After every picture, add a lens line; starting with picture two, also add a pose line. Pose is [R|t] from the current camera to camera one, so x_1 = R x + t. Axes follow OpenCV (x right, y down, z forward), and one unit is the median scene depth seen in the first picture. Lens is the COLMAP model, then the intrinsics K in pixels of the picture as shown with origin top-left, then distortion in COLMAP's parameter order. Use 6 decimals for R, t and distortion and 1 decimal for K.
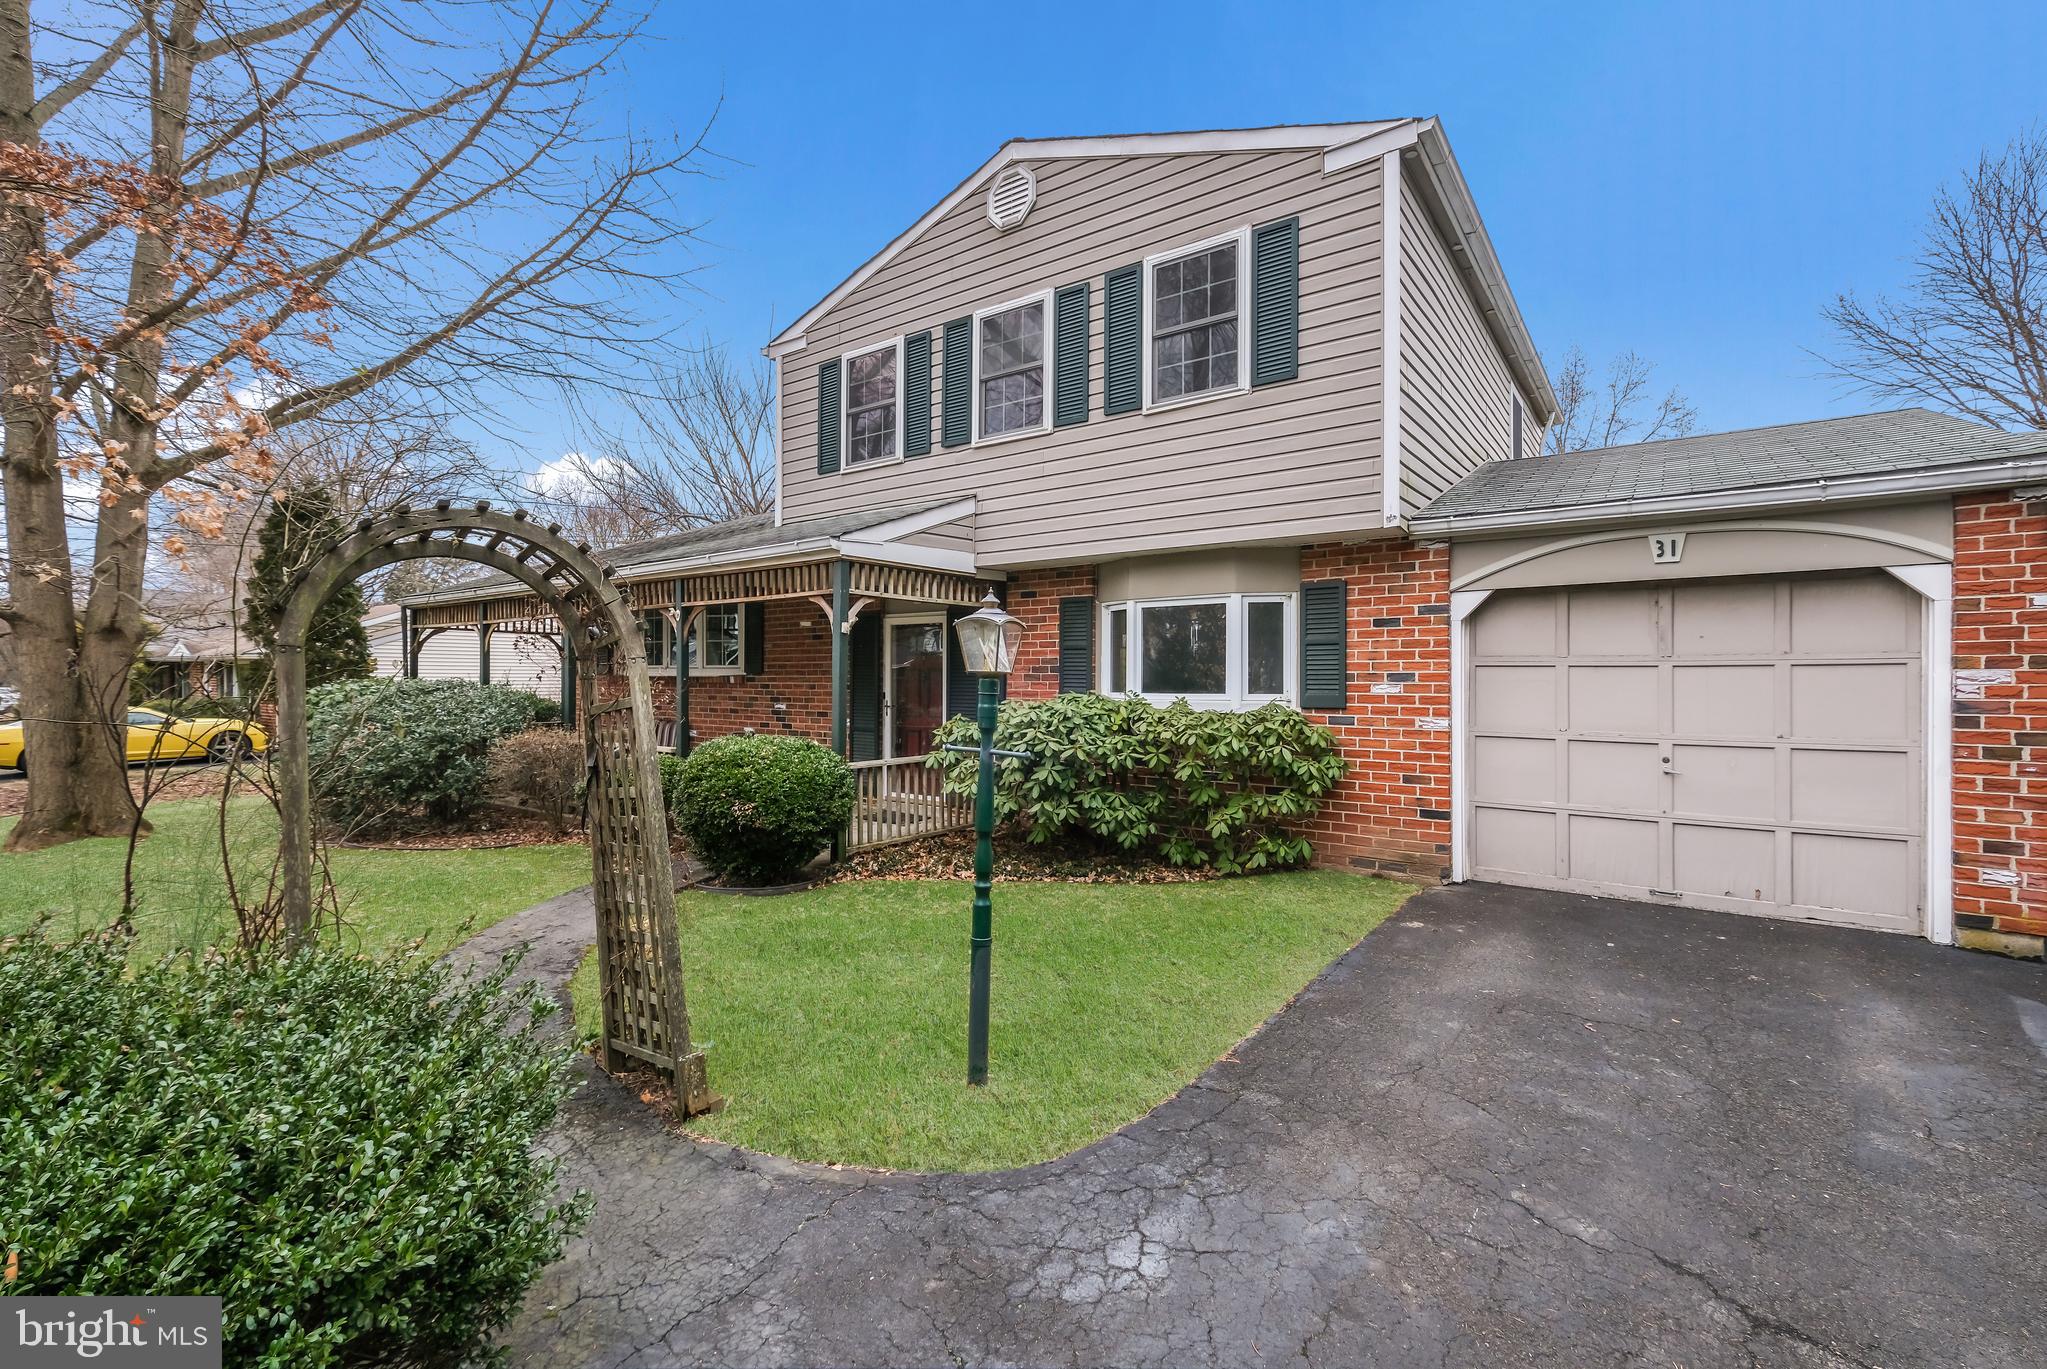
lens RADIAL K [[877.6, 0, 1023.5], [0, 877.6, 684.5], [0, 0, 1]] dist [0.004080, 0.000485]
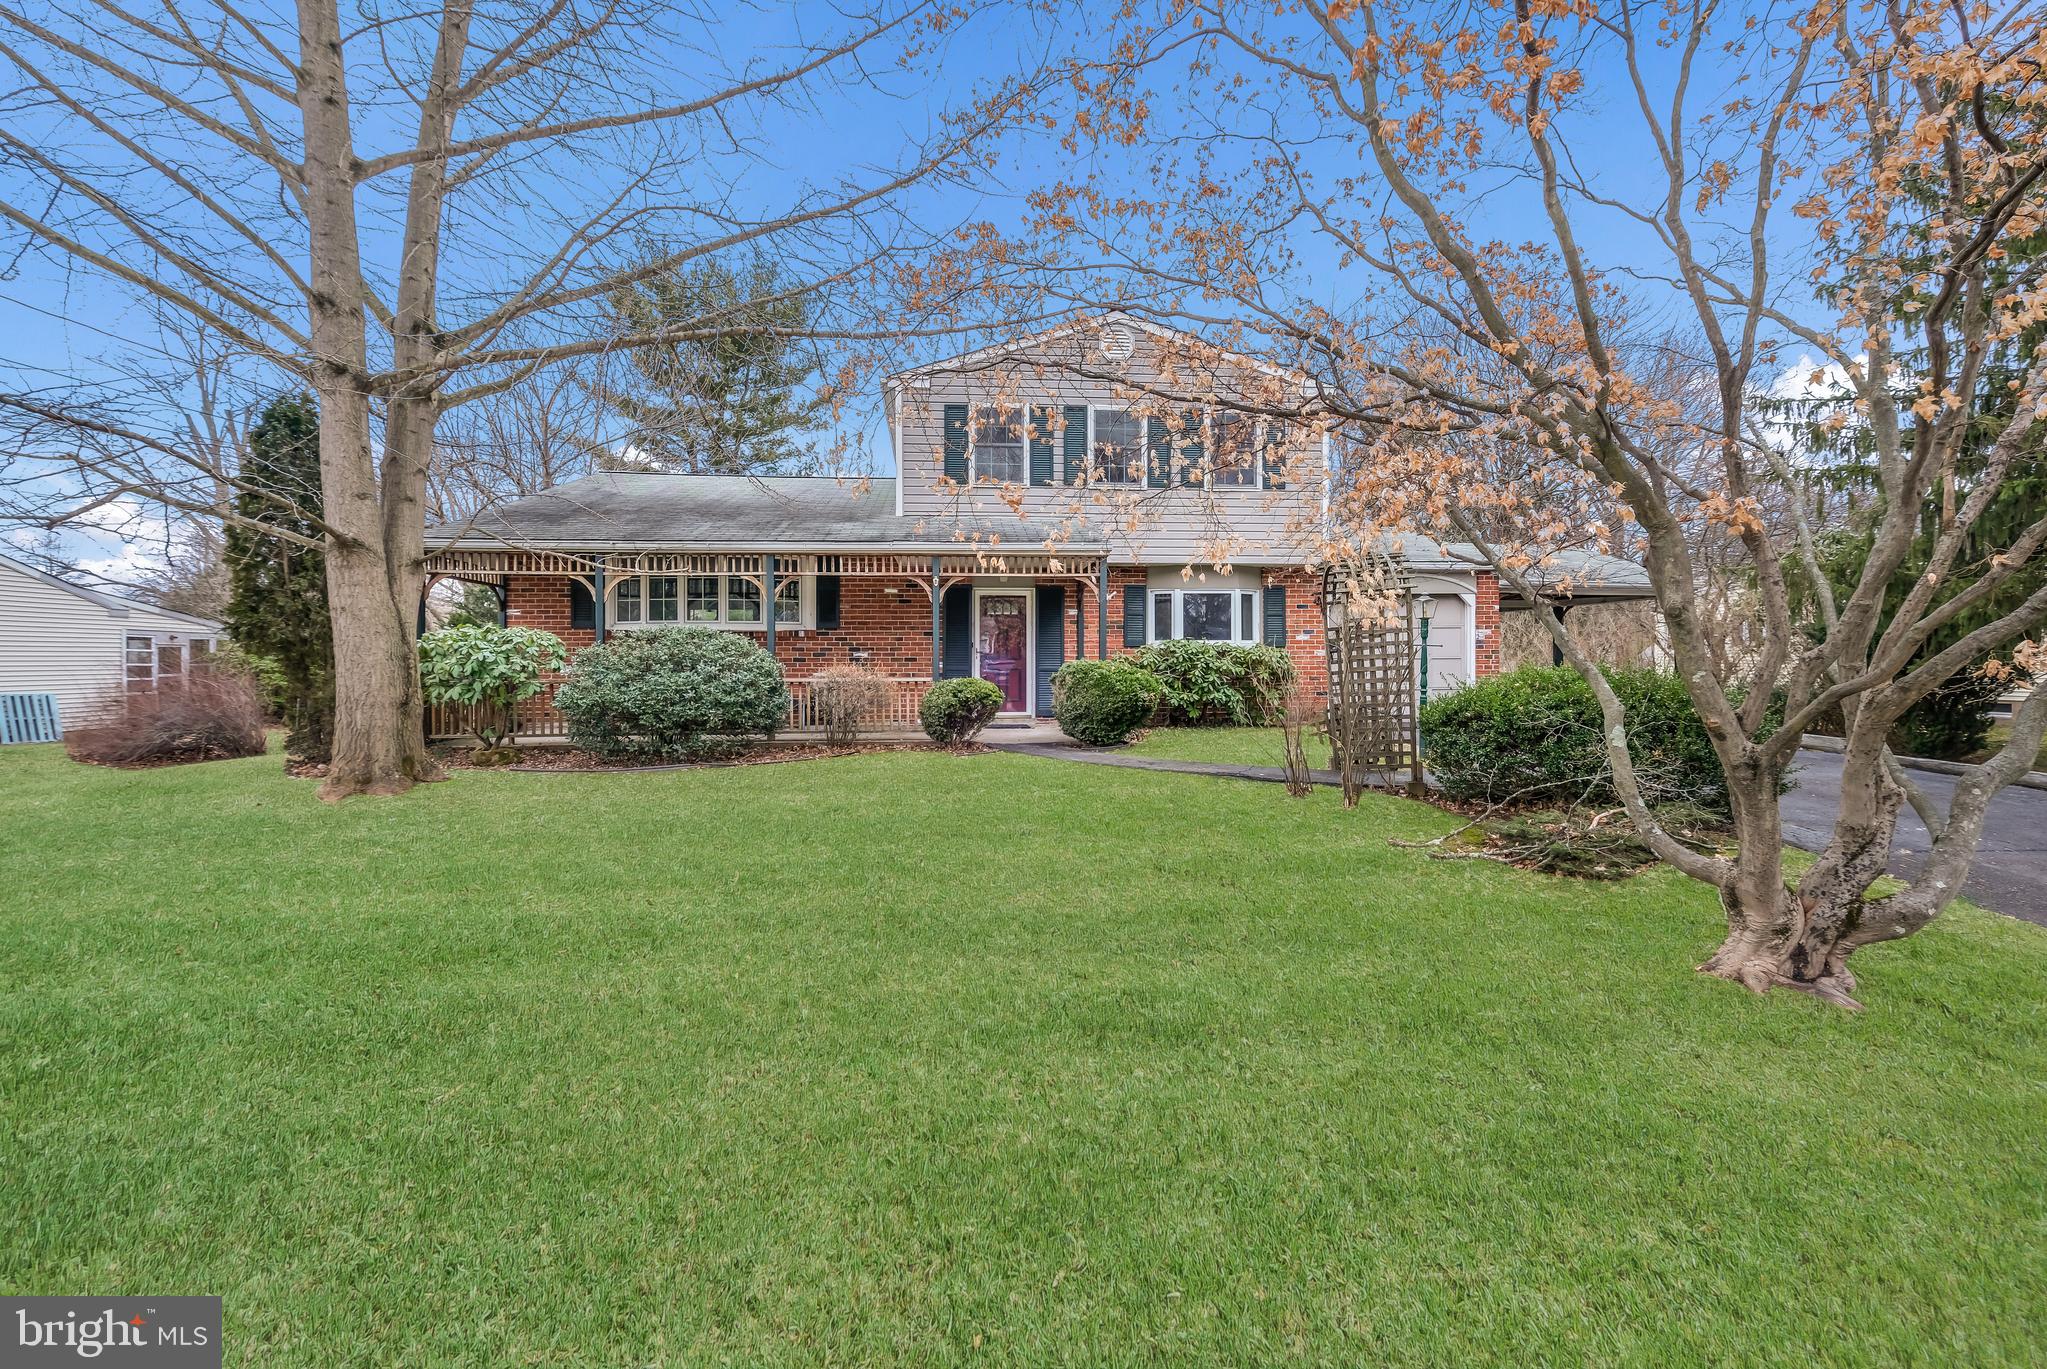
lens RADIAL K [[889.6, 0, 1016.9], [0, 889.6, 676.7], [0, 0, 1]] dist [0.002428, 0.000303]
pose [[0.757136, -0.015009, 0.653085, -1.384333], [0.007629, 0.999871, 0.014134, 0.058882], [-0.653213, -0.005719, 0.757153, -0.174187]]
